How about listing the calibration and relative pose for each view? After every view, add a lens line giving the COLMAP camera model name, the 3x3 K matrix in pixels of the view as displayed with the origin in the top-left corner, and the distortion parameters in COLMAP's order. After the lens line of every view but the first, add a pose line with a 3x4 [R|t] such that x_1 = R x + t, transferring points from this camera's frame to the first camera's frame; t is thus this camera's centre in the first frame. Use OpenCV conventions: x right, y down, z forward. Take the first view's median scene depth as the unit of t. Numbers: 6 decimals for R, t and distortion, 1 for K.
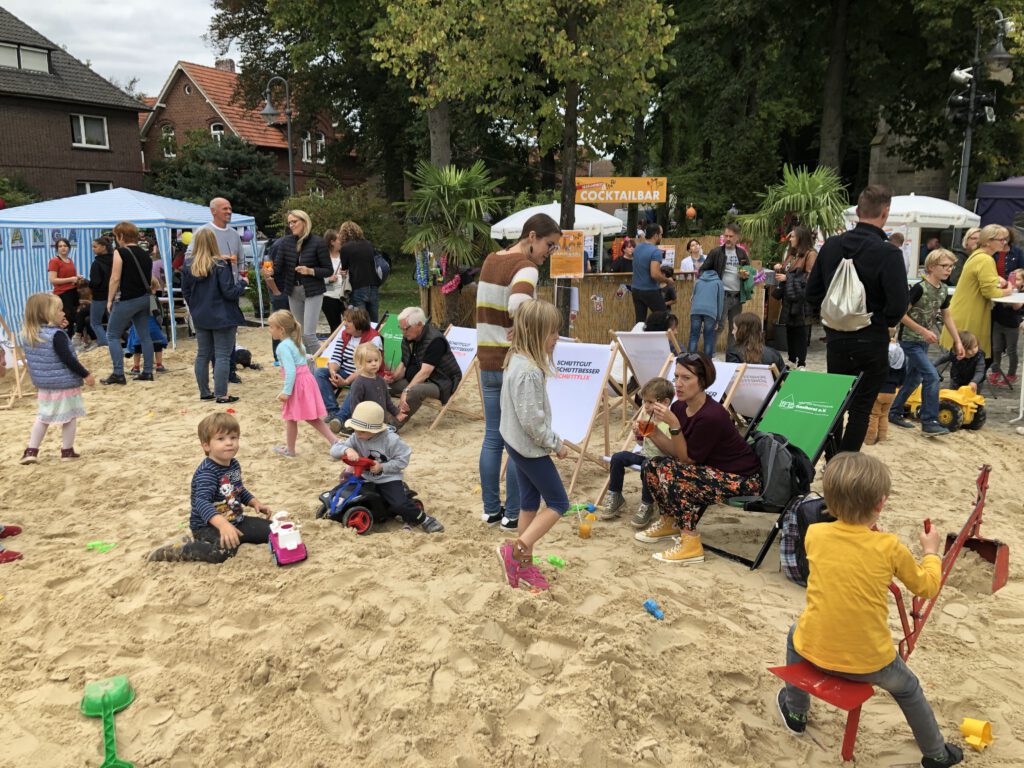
lens RADIAL K [[824.7, 0, 509.6], [0, 824.7, 385.7], [0, 0, 1]] dist [0.030370, -0.021771]
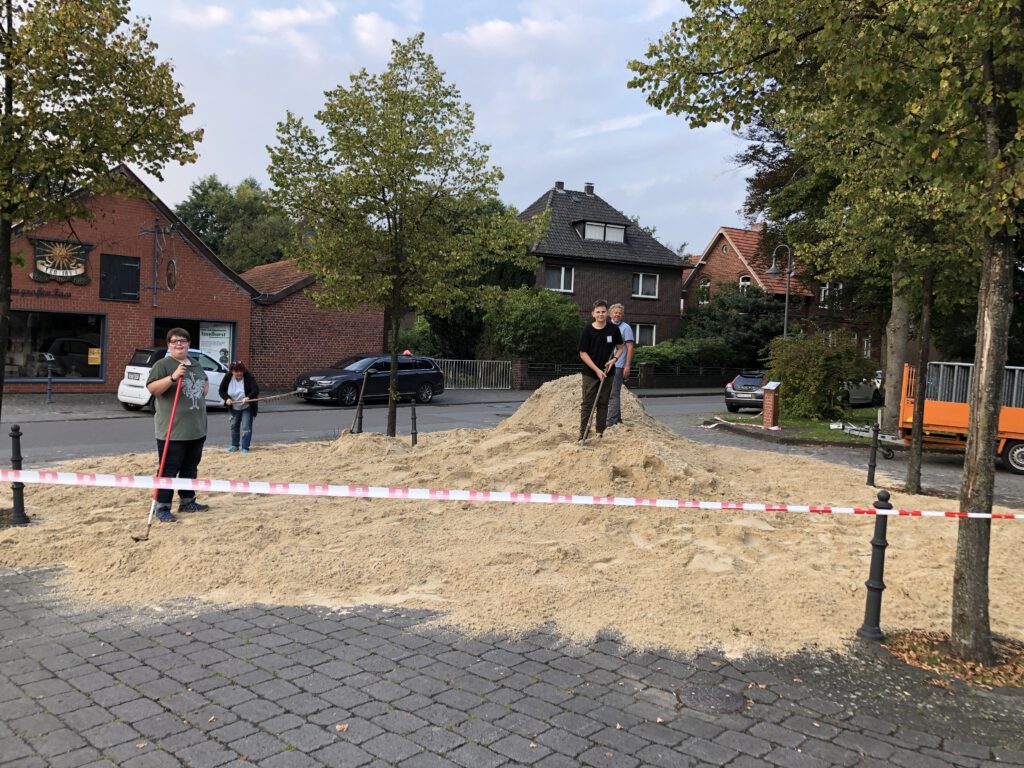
lens RADIAL K [[824.7, 0, 512.1], [0, 824.7, 383.3], [0, 0, 1]] dist [0.030370, -0.021771]
pose [[0.817130, 0.055277, -0.573797, 0.058973], [-0.151546, 0.980978, -0.121310, 0.024714], [0.556177, 0.186083, 0.809963, -0.104882]]
